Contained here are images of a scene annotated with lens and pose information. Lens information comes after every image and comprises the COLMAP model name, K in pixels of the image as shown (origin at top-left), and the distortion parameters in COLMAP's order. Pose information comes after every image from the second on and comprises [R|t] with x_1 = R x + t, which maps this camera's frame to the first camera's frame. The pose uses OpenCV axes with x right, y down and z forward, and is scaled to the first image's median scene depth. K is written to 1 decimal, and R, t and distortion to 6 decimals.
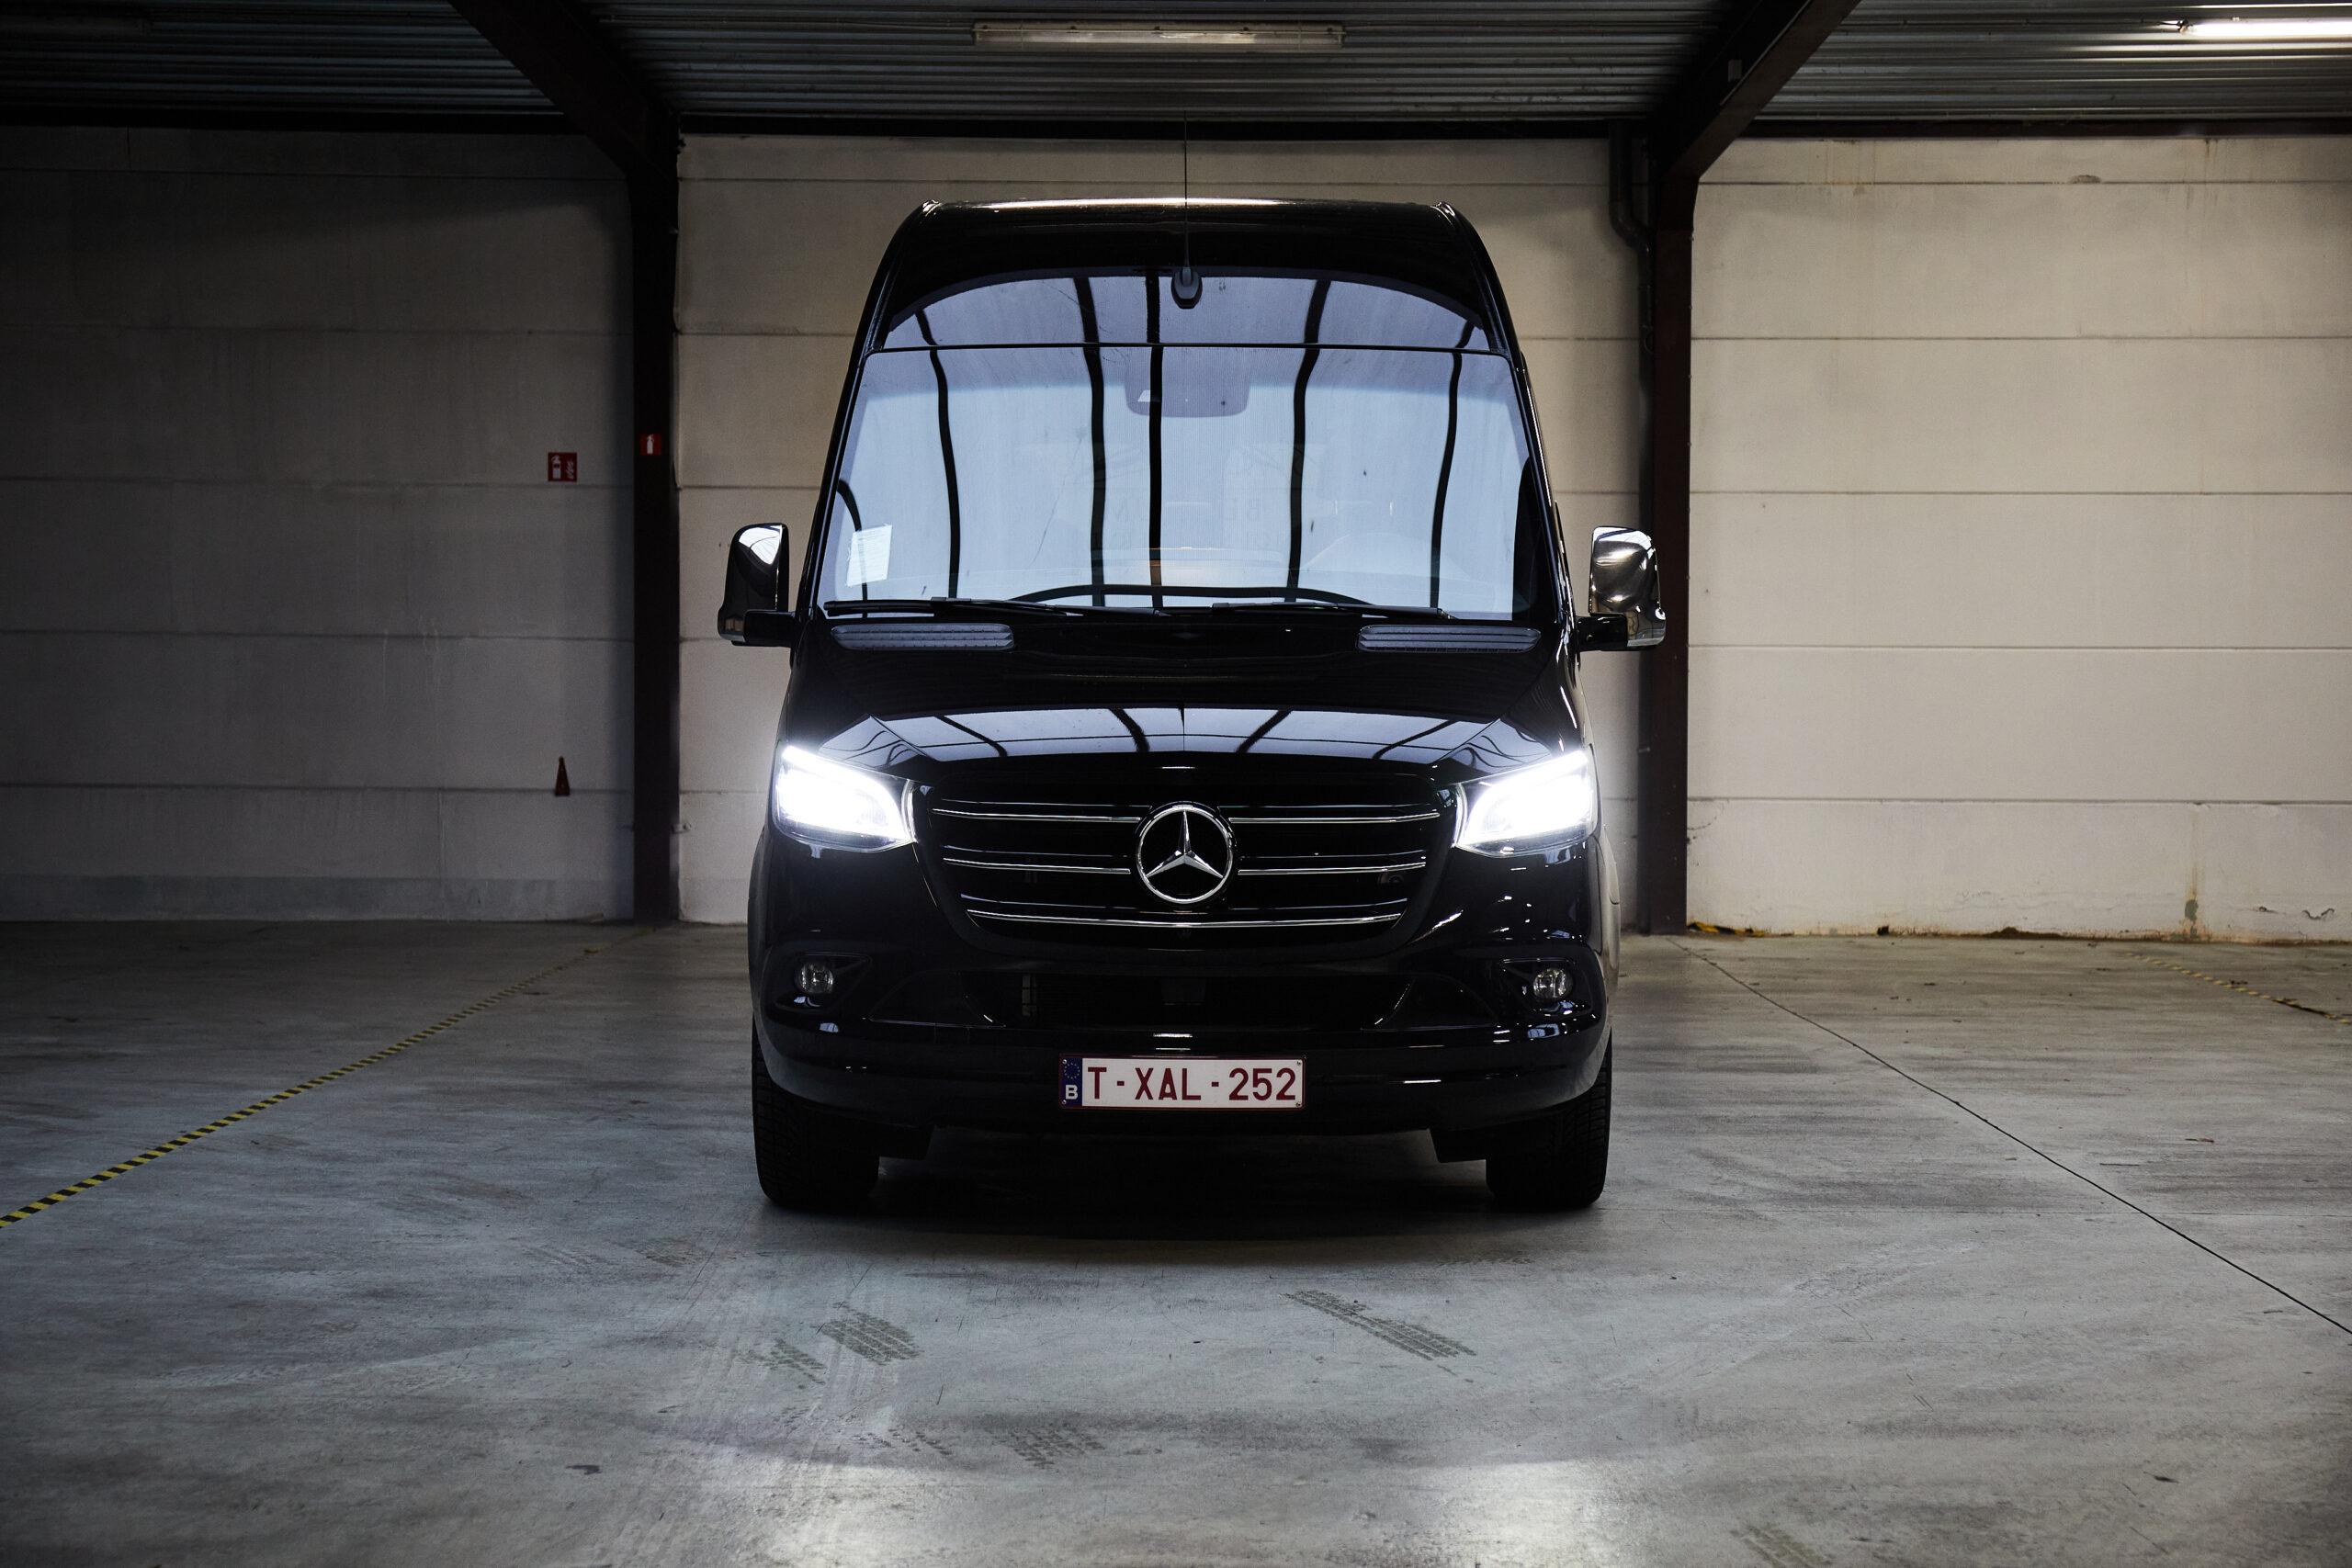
lens RADIAL K [[3816.7, 0, 1182.8], [0, 3816.7, 788.2], [0, 0, 1]] dist [0.120785, 0.000000]
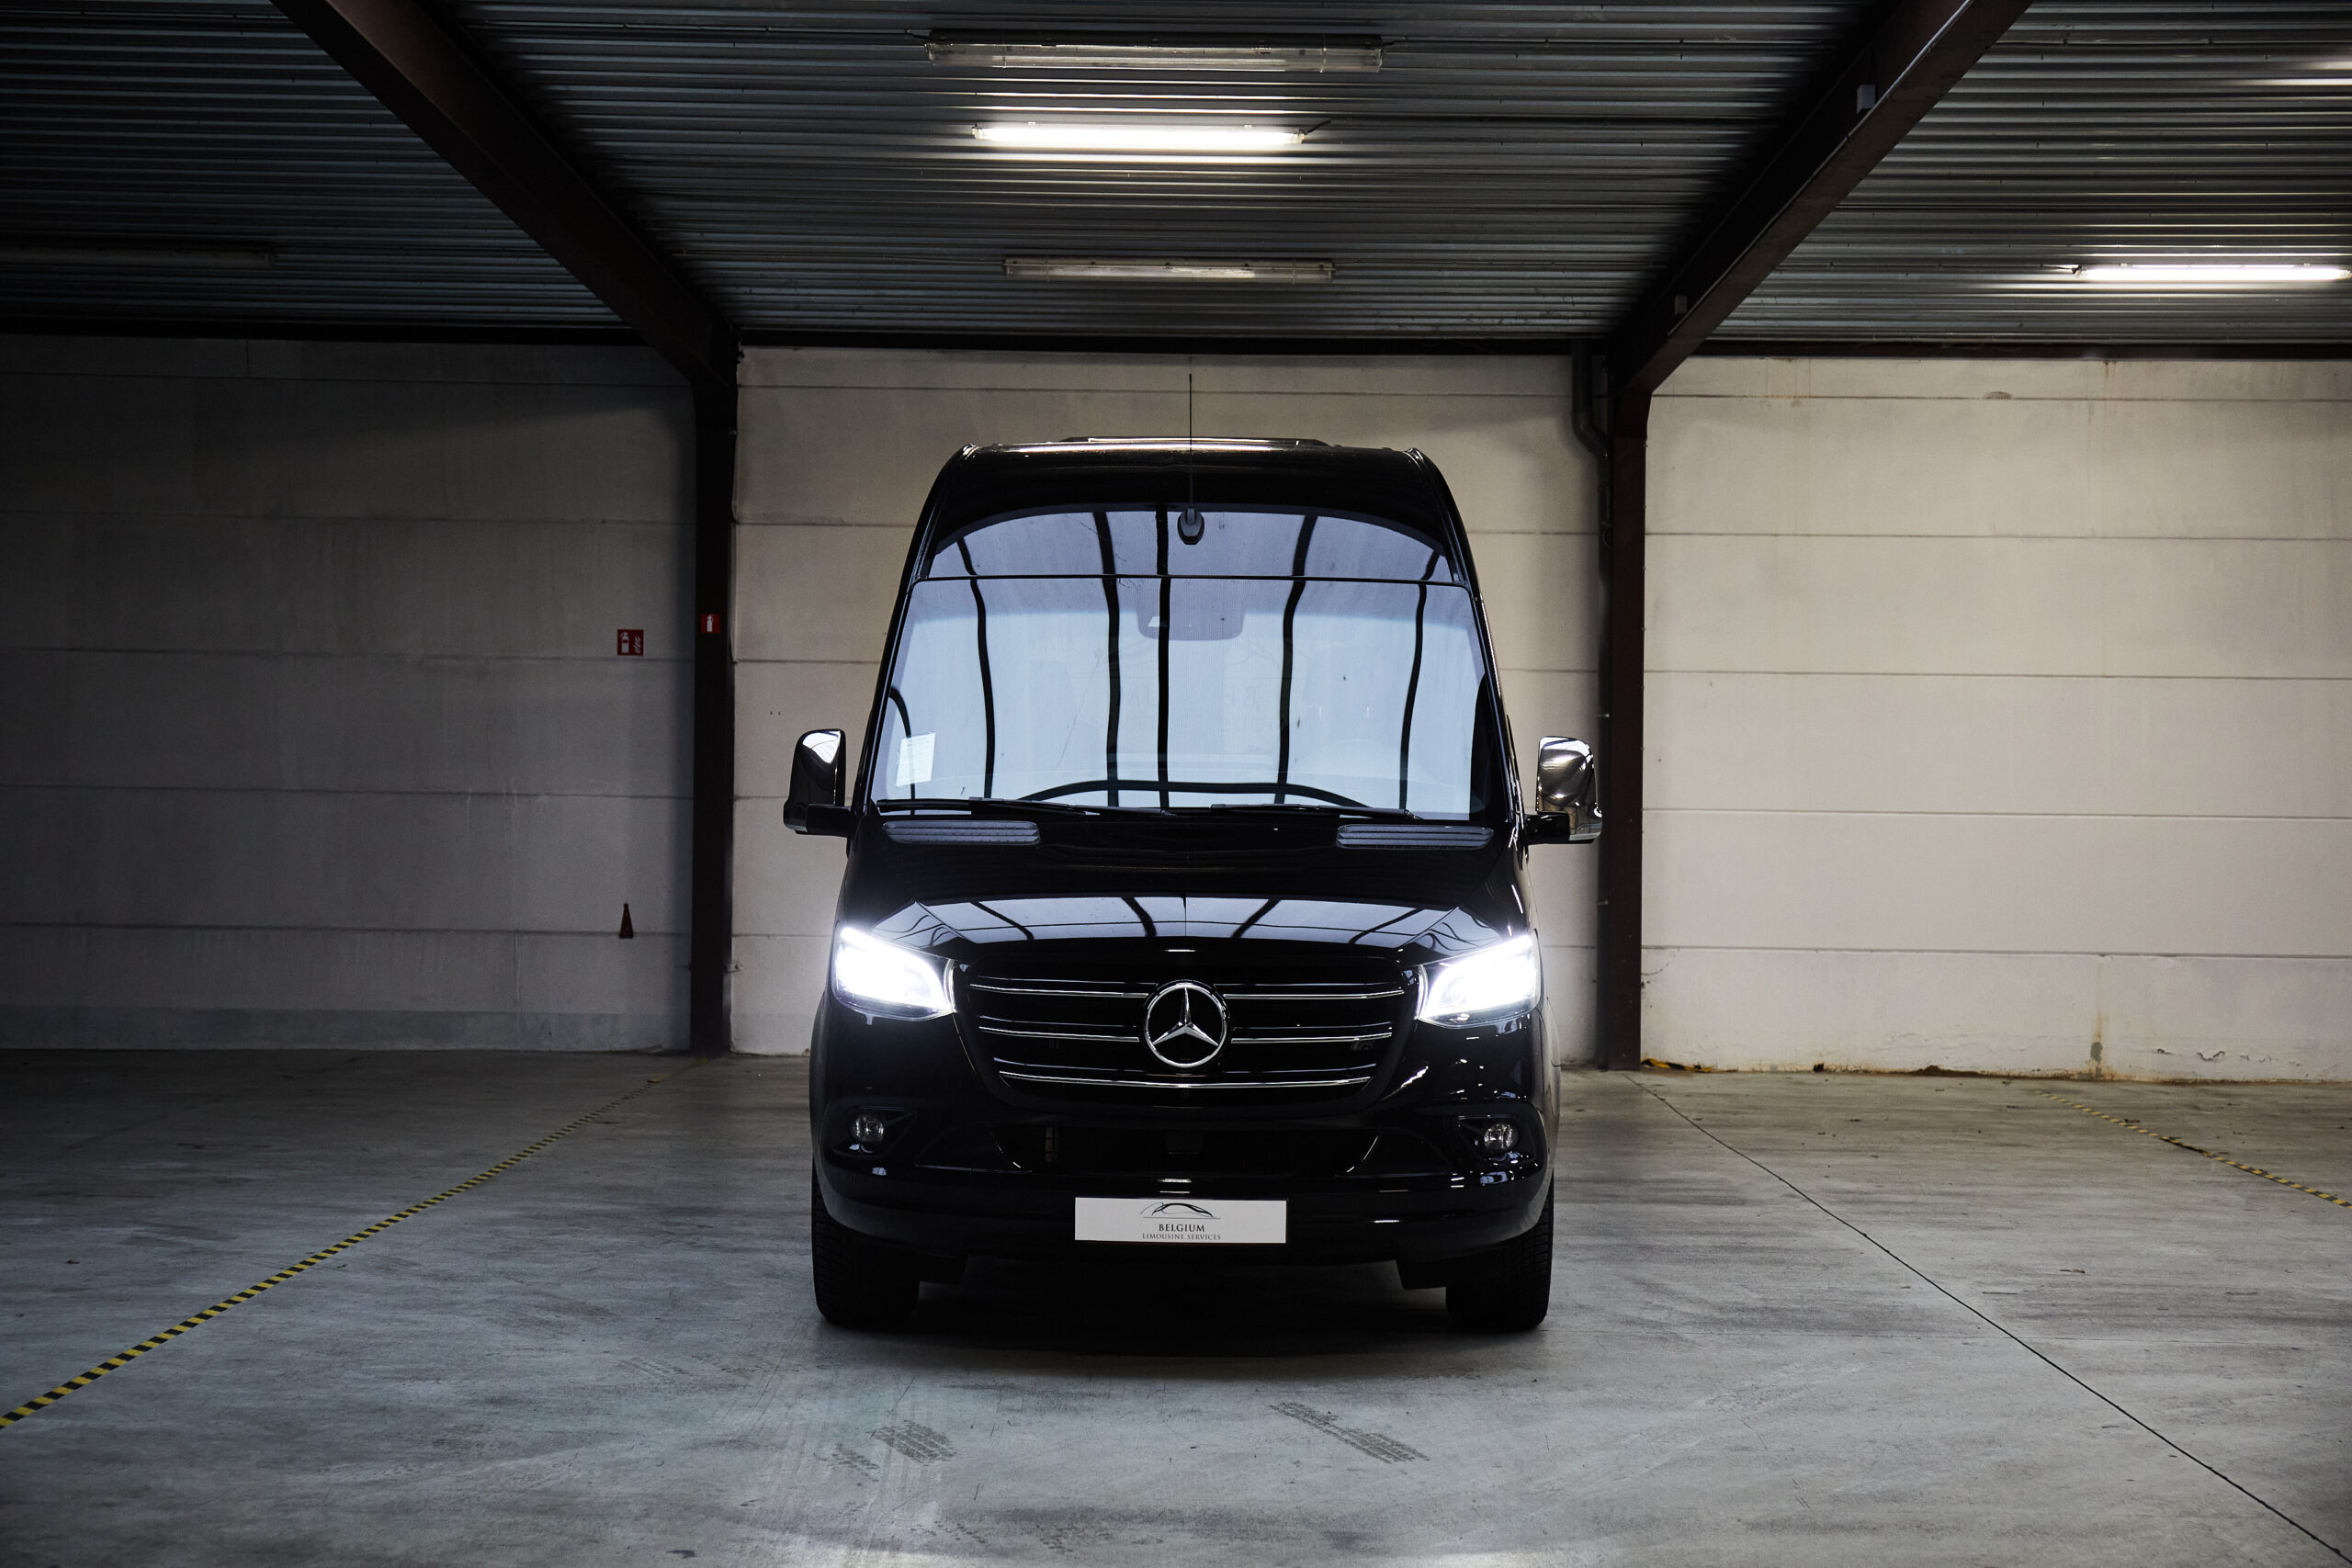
lens RADIAL K [[3635.1, 0, 1187.1], [0, 3635.1, 782.1], [0, 0, 1]] dist [0.117863, 0.000000]
pose [[0.999981, 0.006199, -0.000548, 0.000884], [-0.006213, 0.999467, -0.032049, -0.018523], [0.000349, 0.032052, 0.999486, -0.100193]]
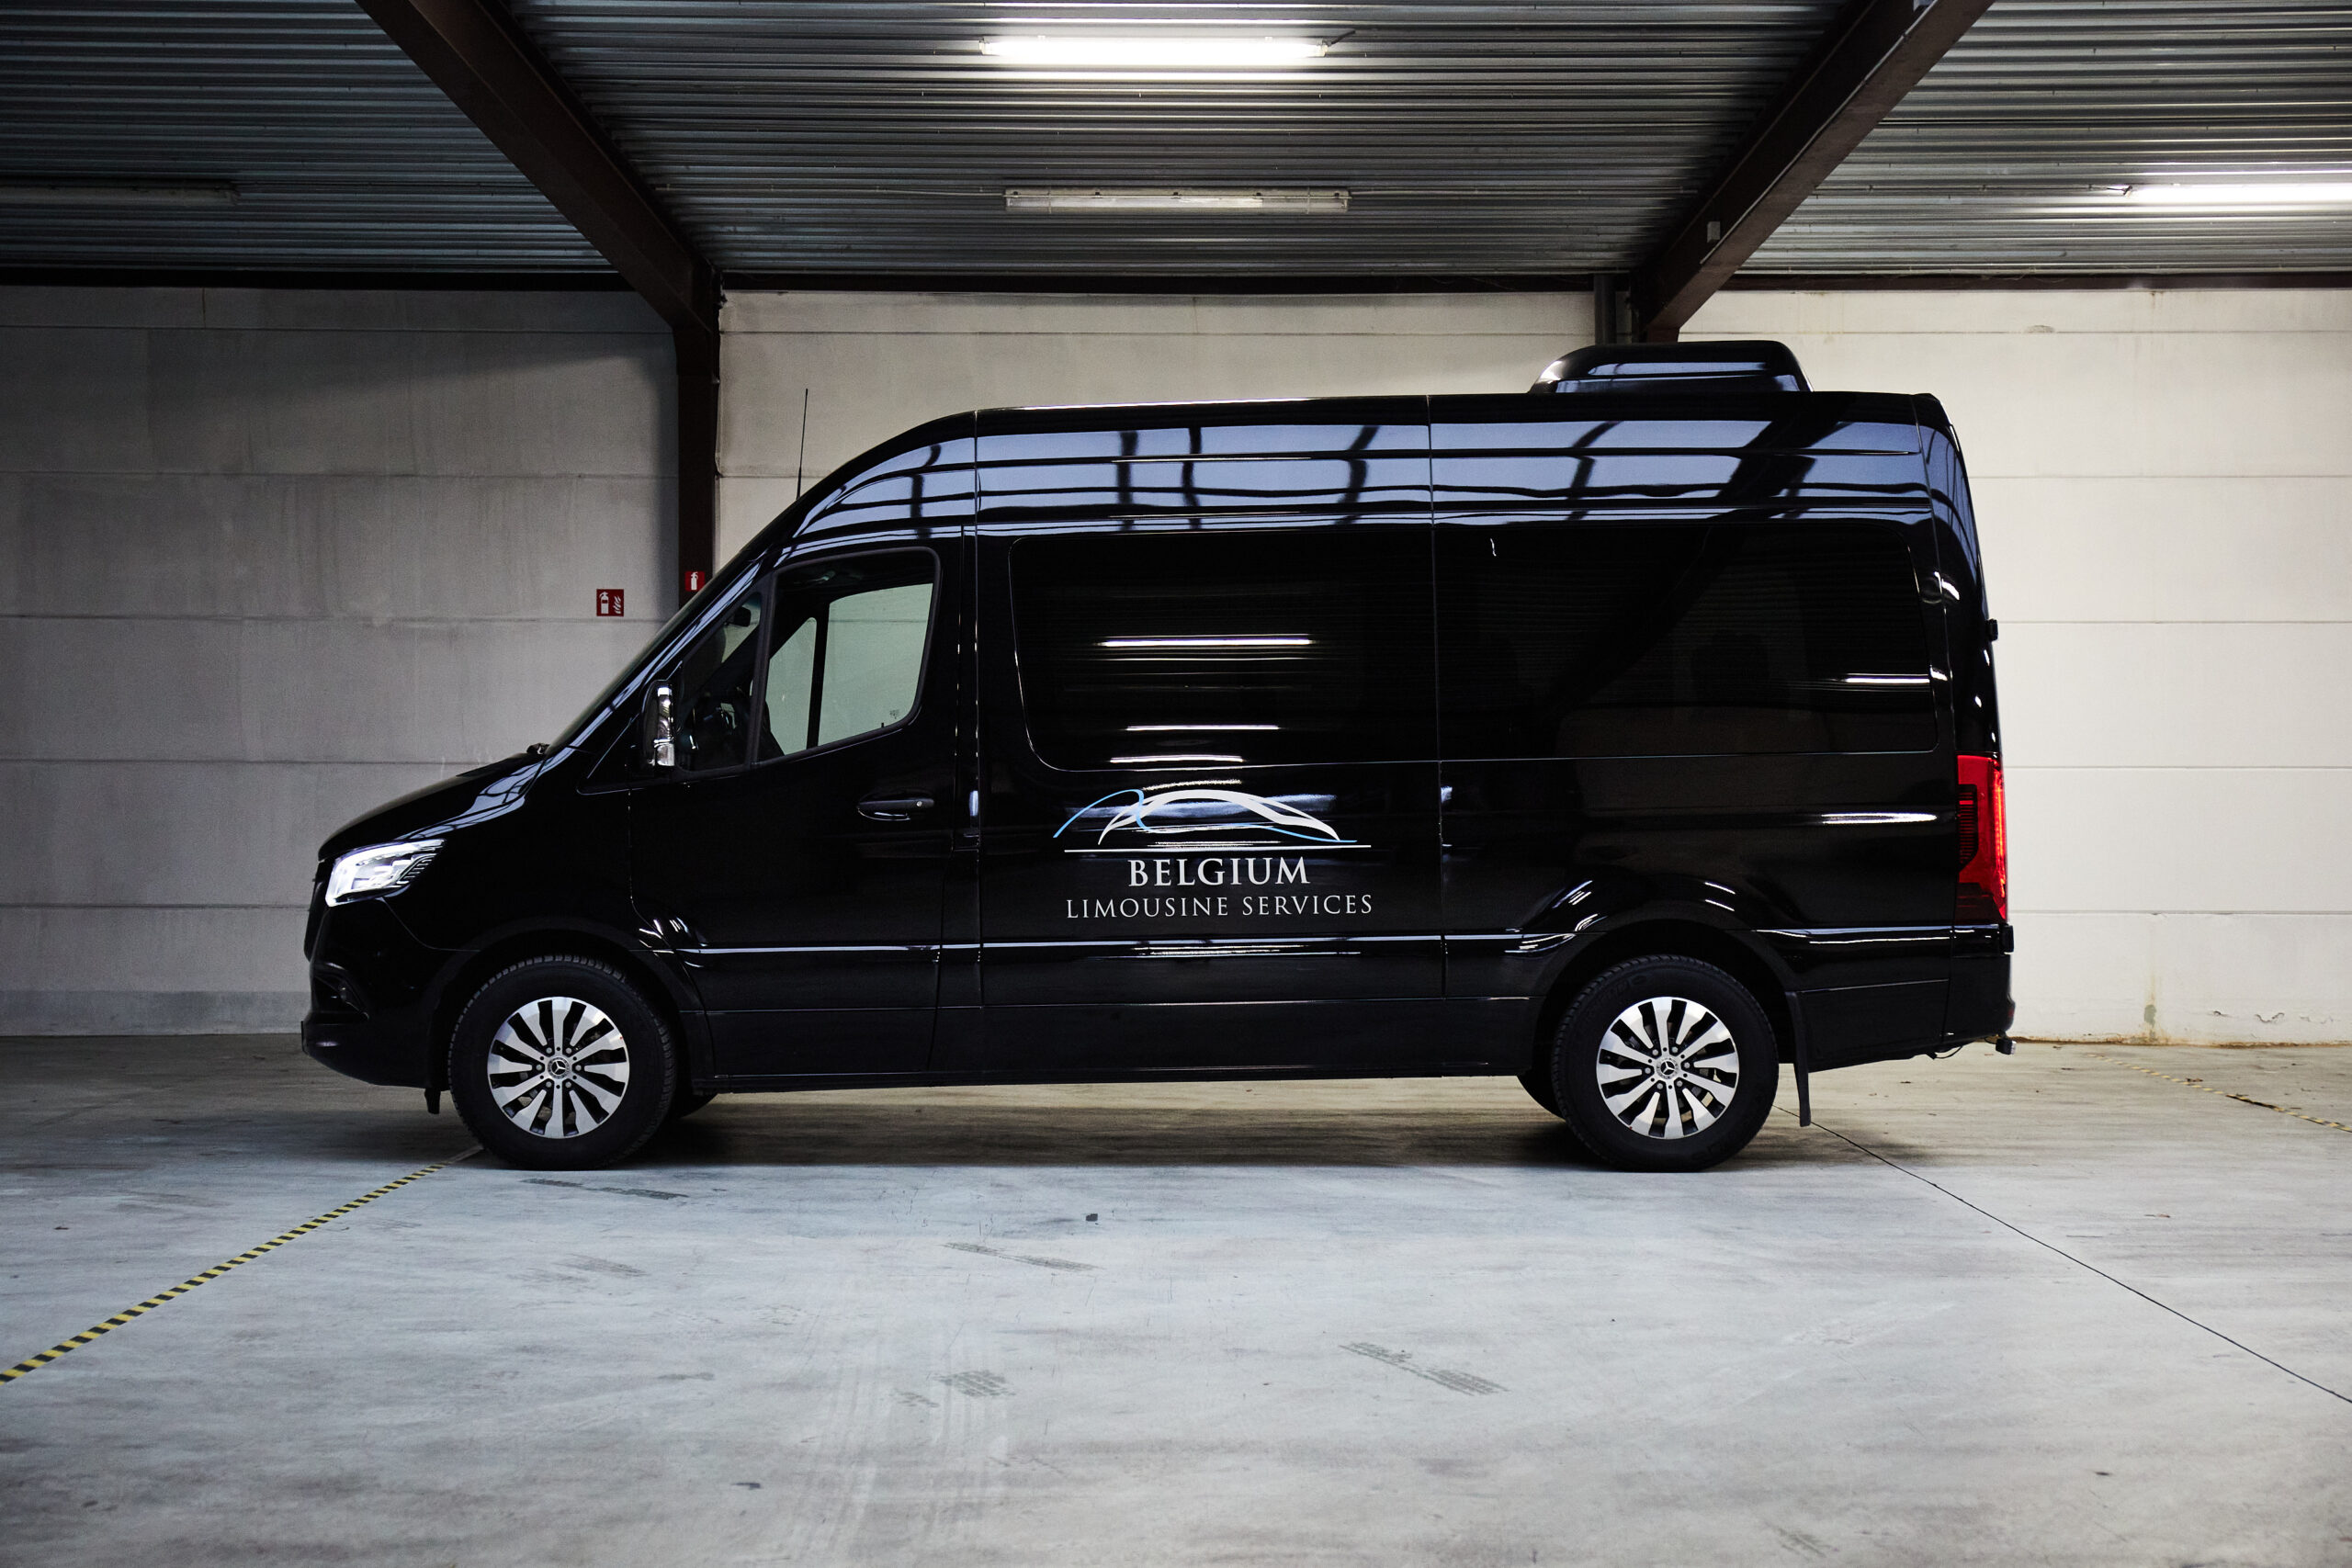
lens RADIAL K [[3806.0, 0, 1186.4], [0, 3806.0, 785.5], [0, 0, 1]] dist [0.118213, 0.000000]
pose [[0.999945, -0.004592, 0.009465, -0.022715], [0.004907, 0.999427, -0.033477, 0.004904], [-0.009306, 0.033521, 0.999395, -0.097032]]
